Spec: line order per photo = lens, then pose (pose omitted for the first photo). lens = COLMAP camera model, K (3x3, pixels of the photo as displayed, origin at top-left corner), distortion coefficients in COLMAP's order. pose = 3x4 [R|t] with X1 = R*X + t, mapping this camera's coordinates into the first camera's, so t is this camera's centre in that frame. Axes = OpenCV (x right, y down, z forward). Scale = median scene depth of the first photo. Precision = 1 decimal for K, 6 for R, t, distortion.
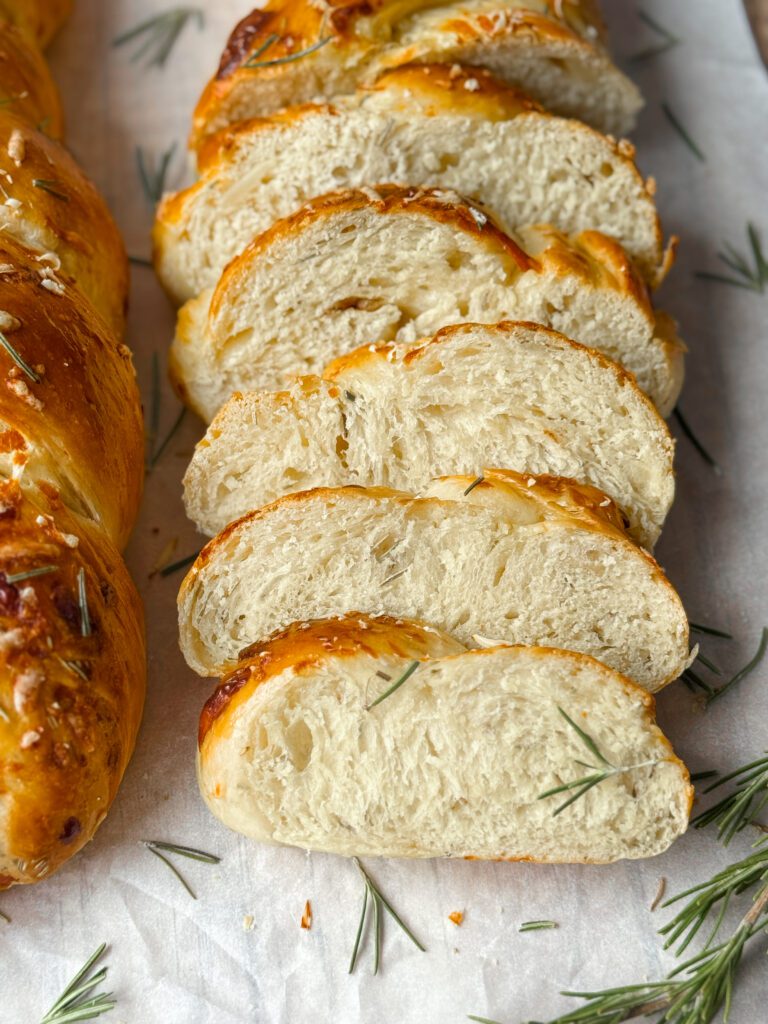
lens RADIAL K [[1689.8, 0, 384.0], [0, 1689.8, 512.0], [0, 0, 1]] dist [0.137465, -0.071455]
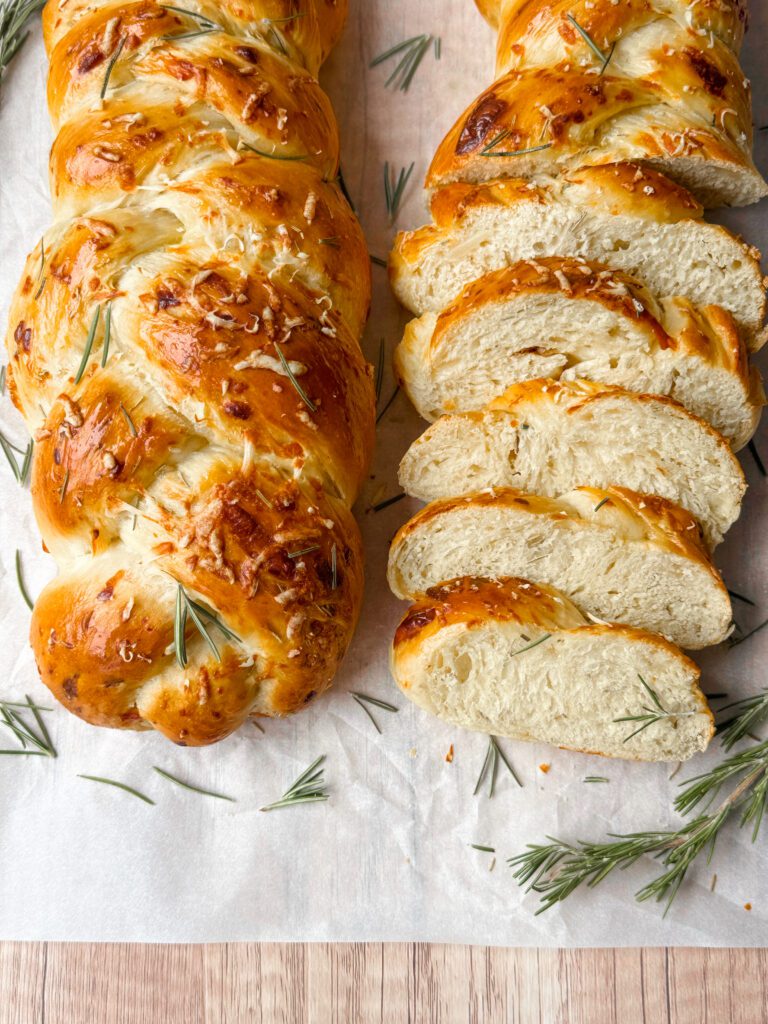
lens RADIAL K [[1220.5, 0, 384.0], [0, 1220.5, 512.0], [0, 0, 1]] dist [0.184631, -0.435674]
pose [[0.992276, 0.124019, 0.002861, -0.133909], [-0.117845, 0.935170, 0.334021, -0.336891], [0.038749, -0.331778, 0.942561, 0.000104]]
